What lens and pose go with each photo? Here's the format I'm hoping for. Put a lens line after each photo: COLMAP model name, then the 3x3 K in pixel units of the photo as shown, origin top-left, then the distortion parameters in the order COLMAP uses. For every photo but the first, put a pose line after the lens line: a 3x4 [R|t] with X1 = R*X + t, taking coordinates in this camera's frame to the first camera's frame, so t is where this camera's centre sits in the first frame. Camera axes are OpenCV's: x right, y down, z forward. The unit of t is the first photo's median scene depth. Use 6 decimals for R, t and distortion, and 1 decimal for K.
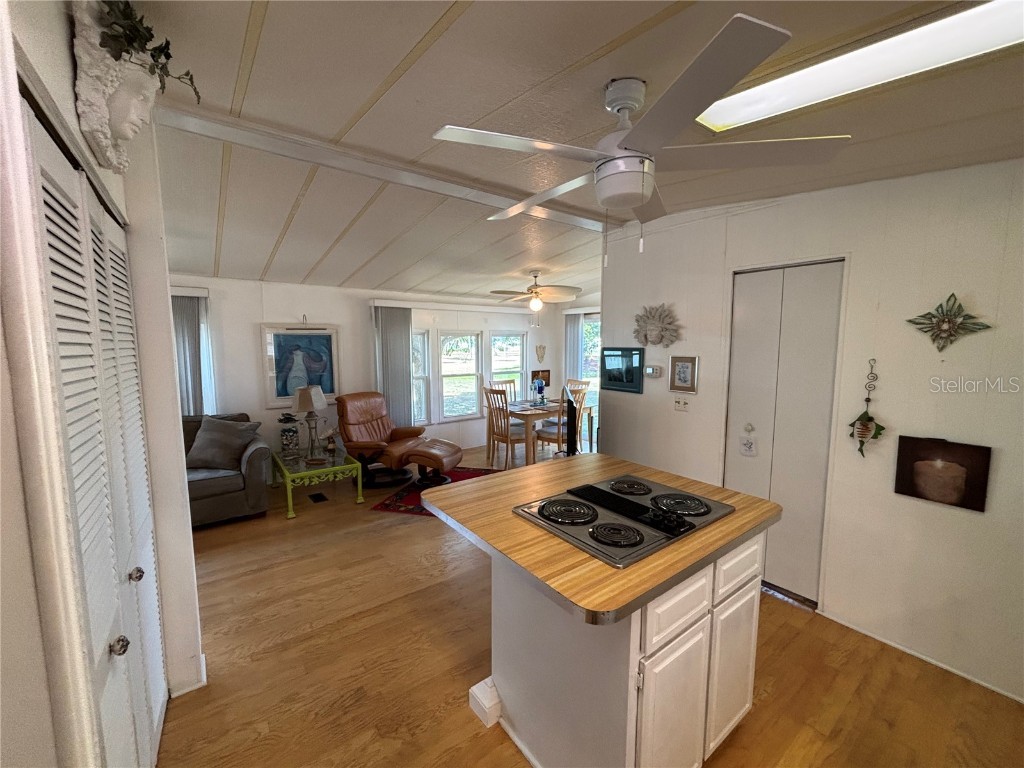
lens RADIAL K [[410.9, 0, 511.3], [0, 410.9, 382.1], [0, 0, 1]] dist [-0.000264, -0.000737]
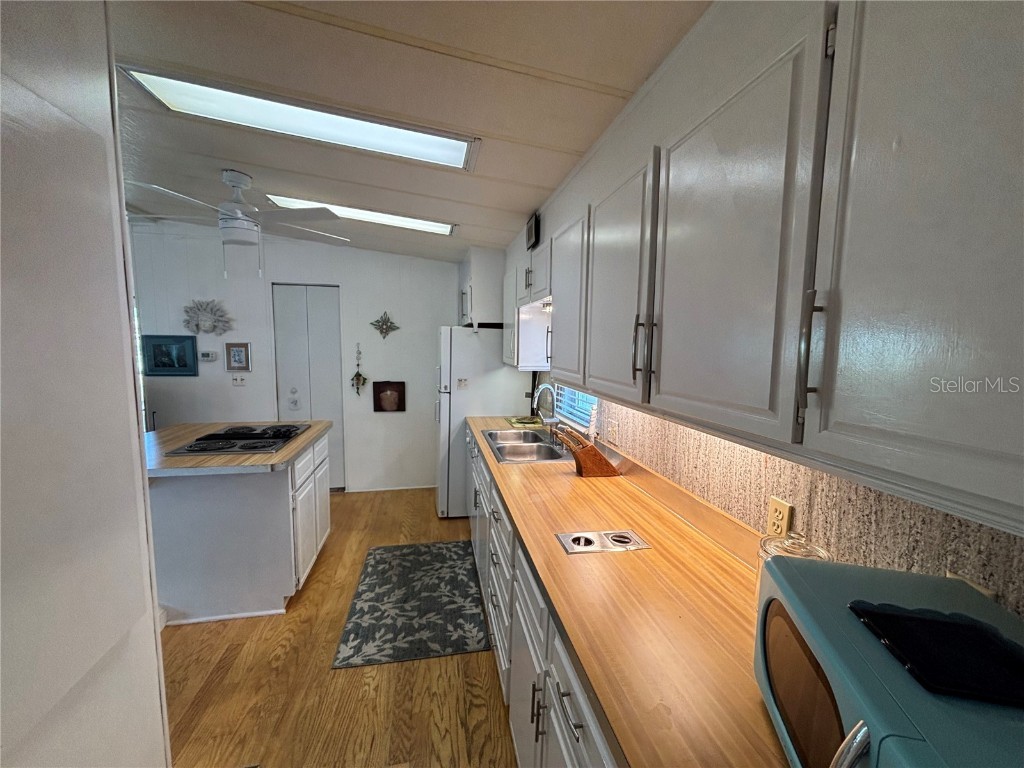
lens RADIAL K [[410.9, 0, 514.3], [0, 410.9, 386.1], [0, 0, 1]] dist [-0.000264, -0.000737]
pose [[0.423477, -0.091683, 0.901256, -0.504997], [0.071073, 0.995161, 0.067841, 0.061345], [-0.903115, 0.035326, 0.427944, -0.421507]]
